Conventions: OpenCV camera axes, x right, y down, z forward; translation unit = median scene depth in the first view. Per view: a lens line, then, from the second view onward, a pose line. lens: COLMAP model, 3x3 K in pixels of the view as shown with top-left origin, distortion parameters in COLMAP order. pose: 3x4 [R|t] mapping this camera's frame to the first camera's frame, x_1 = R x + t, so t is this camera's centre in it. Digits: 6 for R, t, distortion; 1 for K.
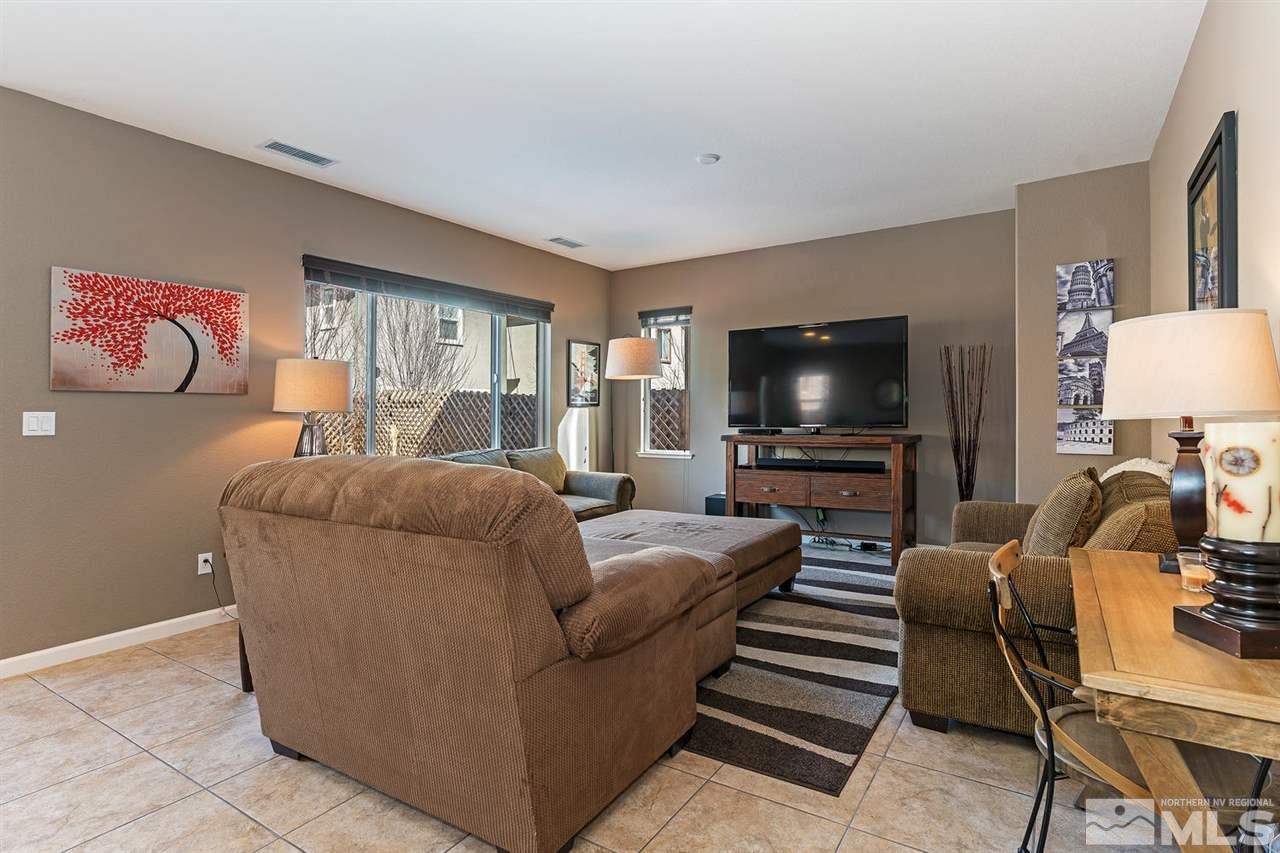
lens RADIAL K [[653.5, 0, 632.4], [0, 653.5, 402.4], [0, 0, 1]] dist [-0.005214, 0.002952]
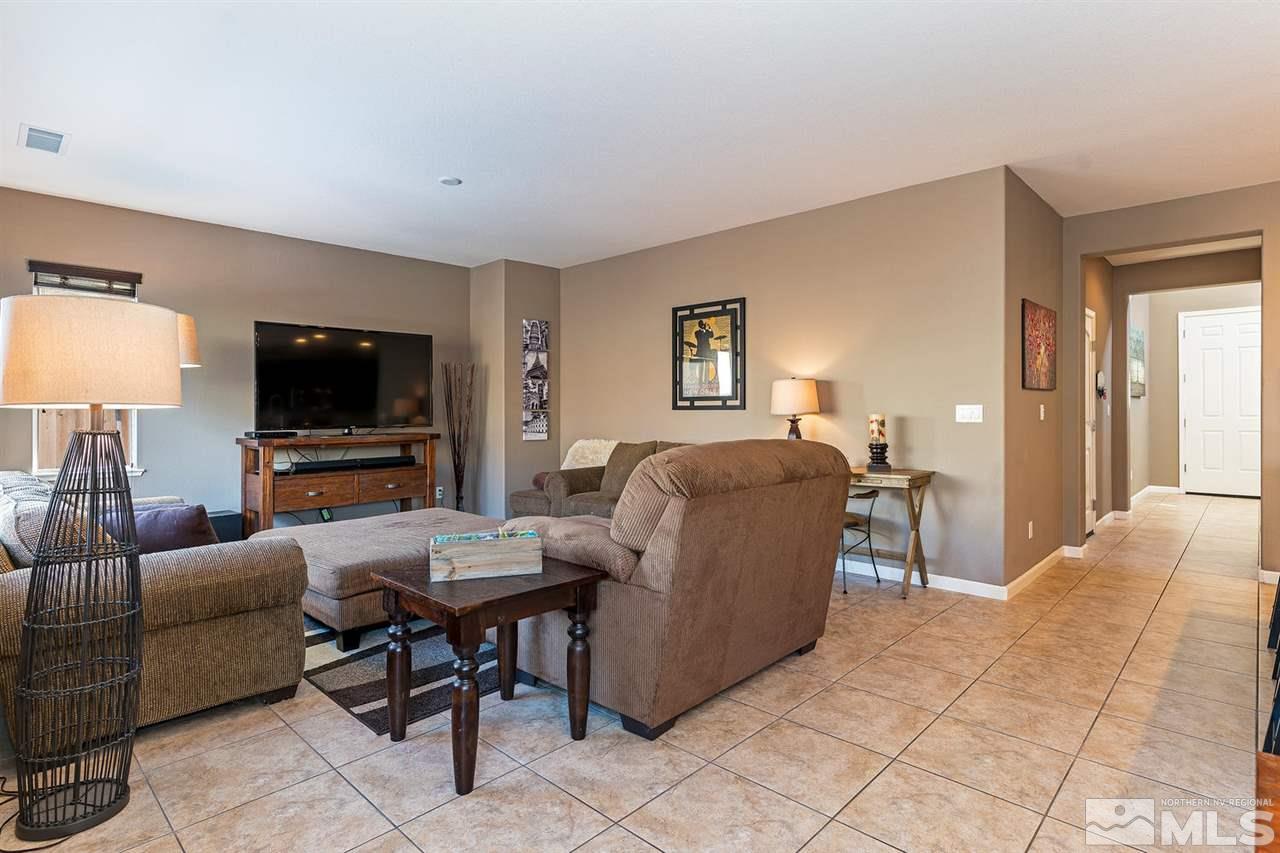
lens RADIAL K [[653.5, 0, 639.0], [0, 653.5, 420.2], [0, 0, 1]] dist [-0.005214, 0.002952]
pose [[0.181578, -0.007429, 0.983348, -0.837979], [-0.012224, 0.999877, 0.009811, 0.011753], [-0.983300, -0.013801, 0.181465, 0.452053]]
